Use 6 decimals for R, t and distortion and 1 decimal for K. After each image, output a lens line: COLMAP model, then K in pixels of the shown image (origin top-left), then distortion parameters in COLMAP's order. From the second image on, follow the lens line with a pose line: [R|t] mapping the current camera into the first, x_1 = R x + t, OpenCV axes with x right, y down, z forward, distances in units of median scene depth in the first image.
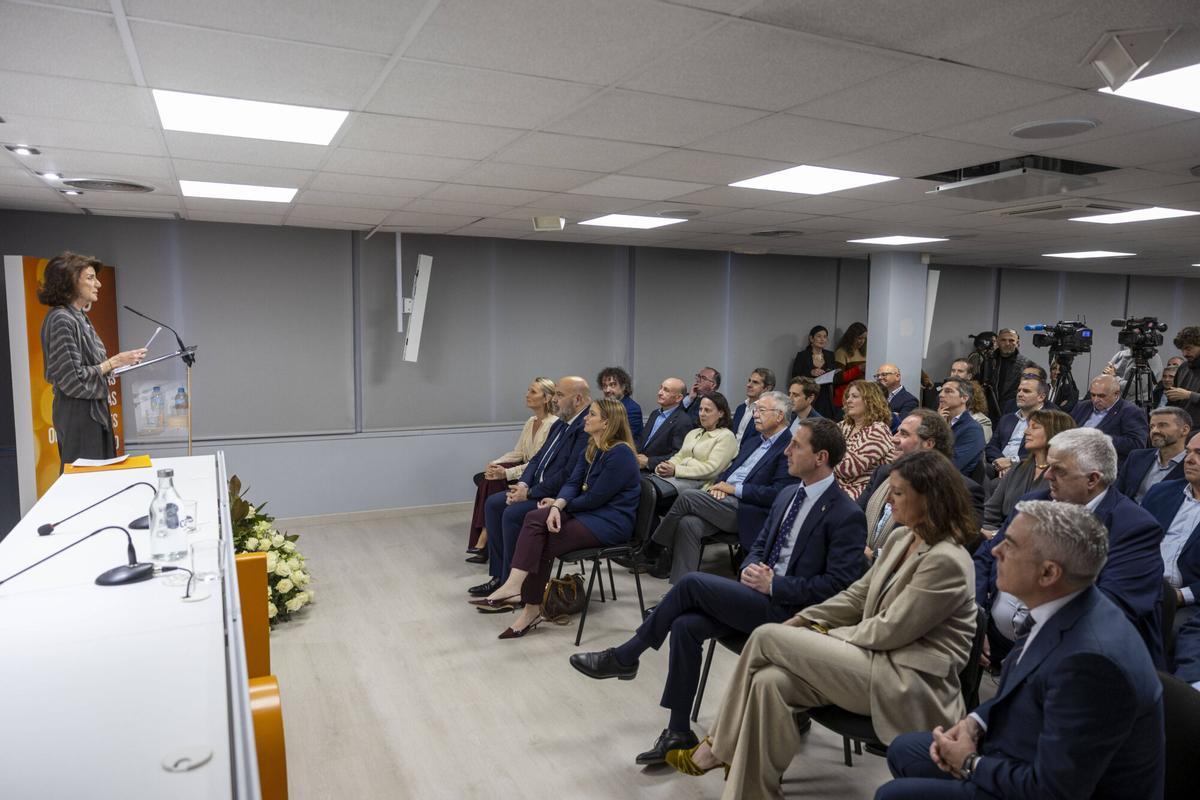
lens RADIAL K [[790.1, 0, 600.6], [0, 790.1, 401.8], [0, 0, 1]] dist [-0.005454, 0.005250]
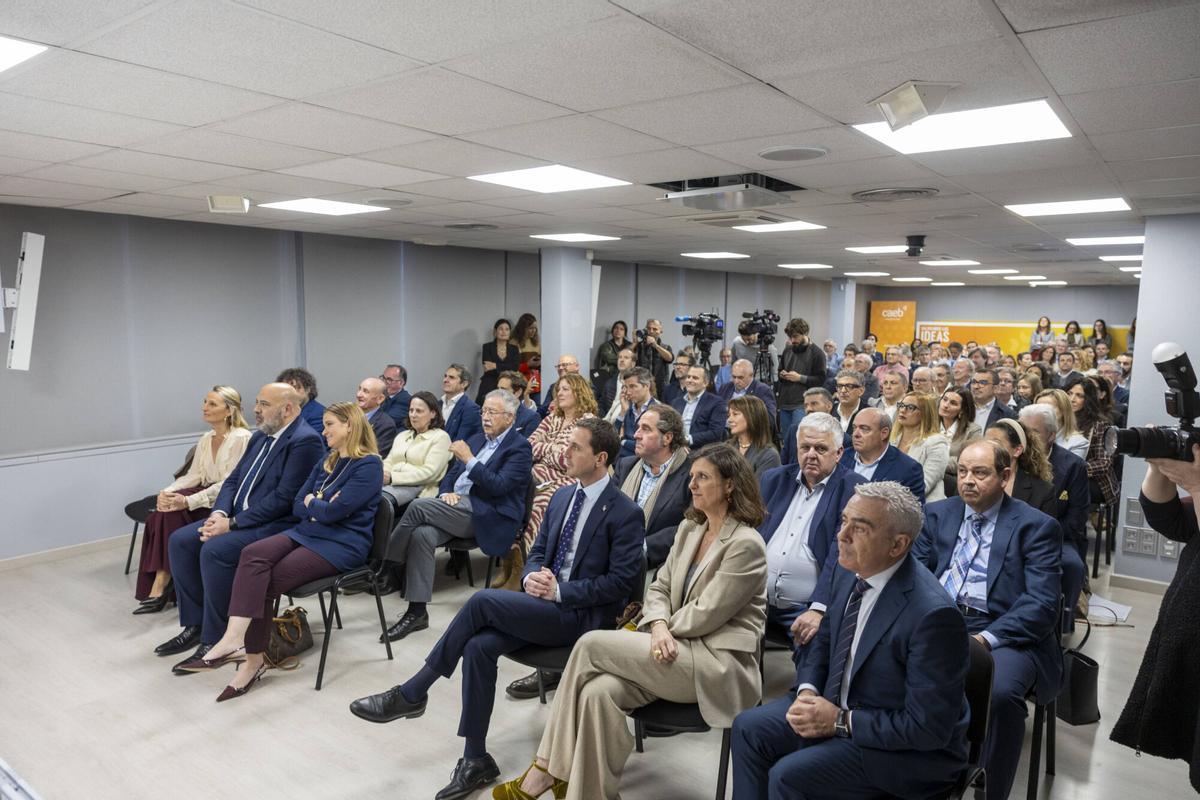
lens RADIAL K [[790.1, 0, 599.4], [0, 790.1, 402.7], [0, 0, 1]] dist [-0.005454, 0.005250]
pose [[0.889519, -0.056158, 0.453434, -0.120483], [0.047721, 0.998409, 0.030038, -0.021134], [-0.454400, -0.005082, 0.890783, 0.067260]]
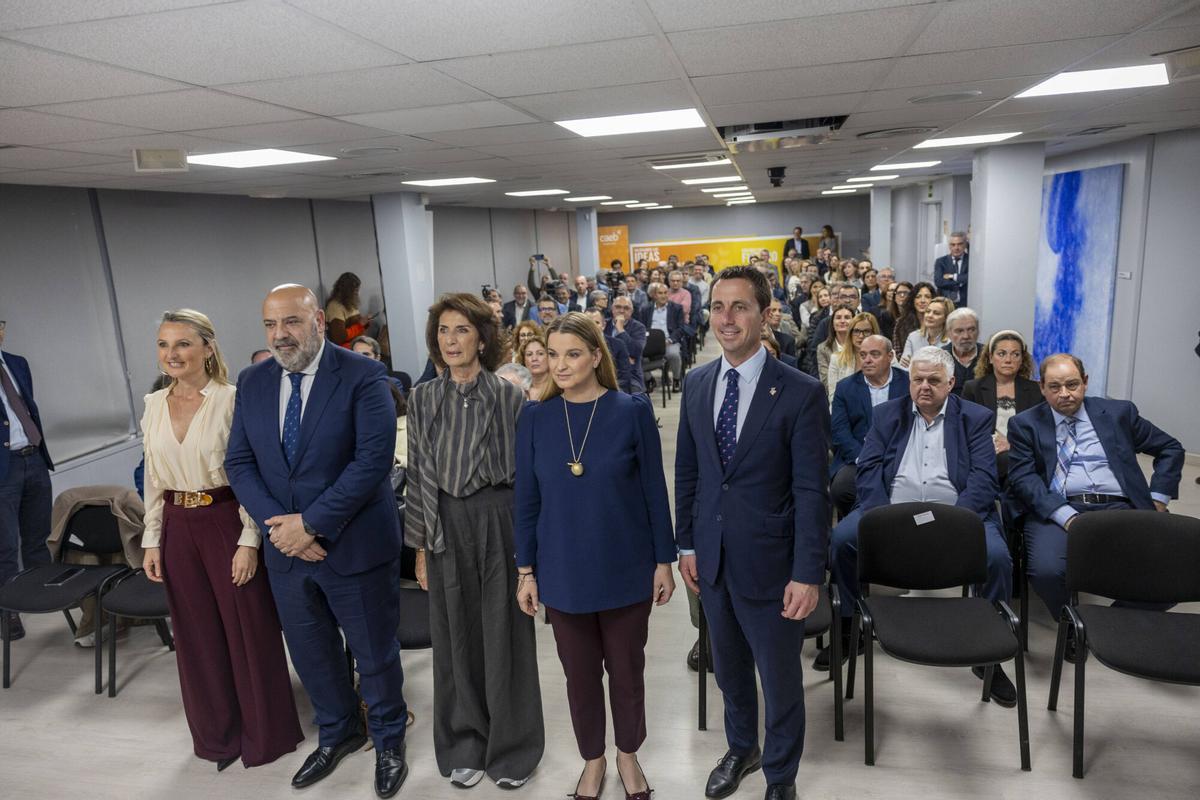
lens RADIAL K [[790.1, 0, 596.6], [0, 790.1, 402.9], [0, 0, 1]] dist [-0.005454, 0.005250]
pose [[0.606712, -0.216017, 0.765008, -0.416478], [0.149492, 0.976204, 0.157093, -0.097036], [-0.780739, 0.019052, 0.624567, 0.395074]]
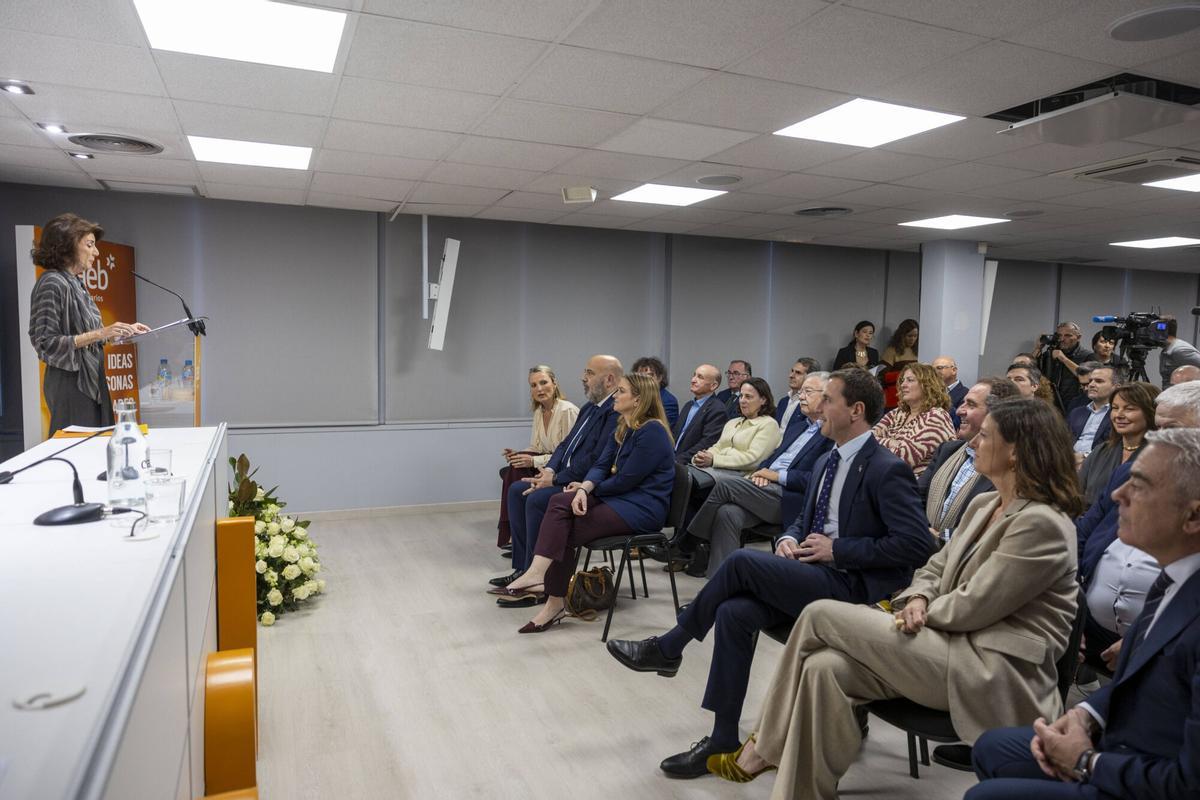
lens RADIAL K [[790.1, 0, 600.3], [0, 790.1, 402.4], [0, 0, 1]] dist [-0.005454, 0.005250]
pose [[0.998786, 0.006099, -0.048874, 0.008114], [-0.007495, 0.999567, -0.028442, 0.053674], [0.048679, 0.028774, 0.998400, 0.076121]]
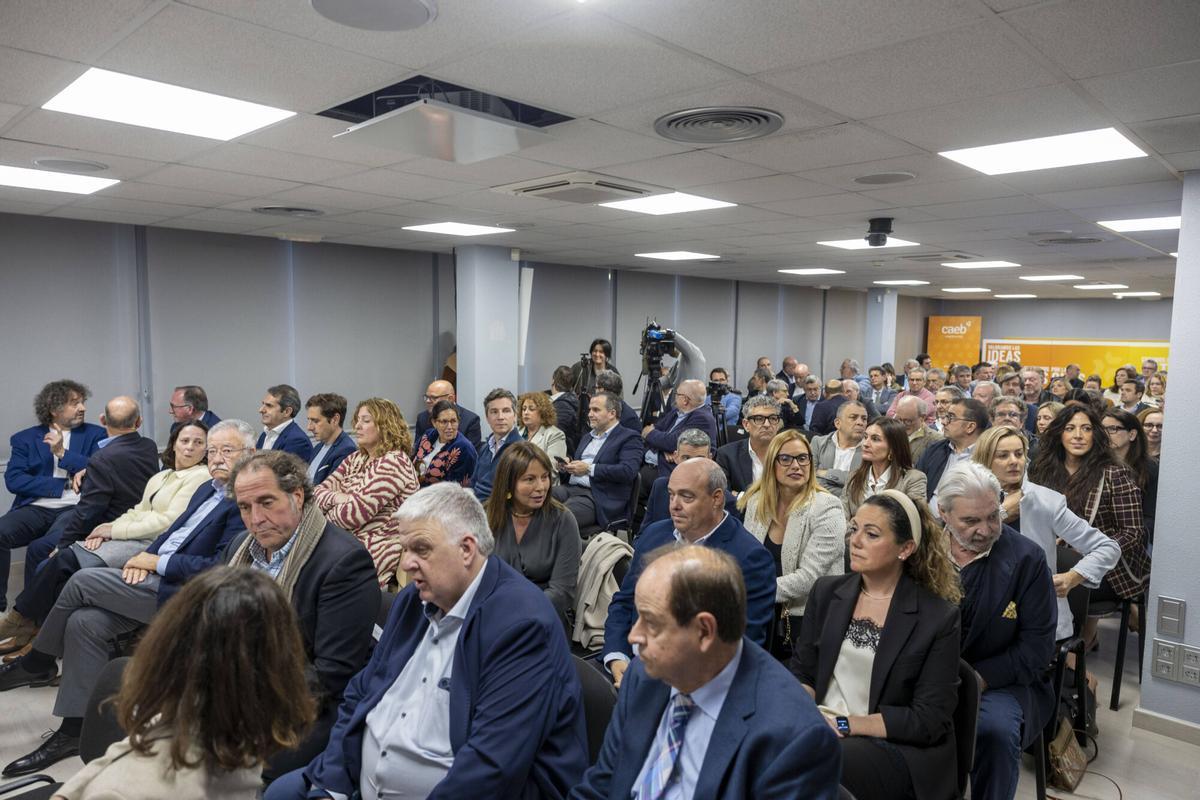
lens RADIAL K [[790.1, 0, 599.8], [0, 790.1, 401.3], [0, 0, 1]] dist [-0.005454, 0.005250]
pose [[0.935027, -0.032877, 0.353048, 0.296488], [0.035211, 0.999380, -0.000186, -0.018505], [-0.352823, 0.012605, 0.935605, 0.211905]]
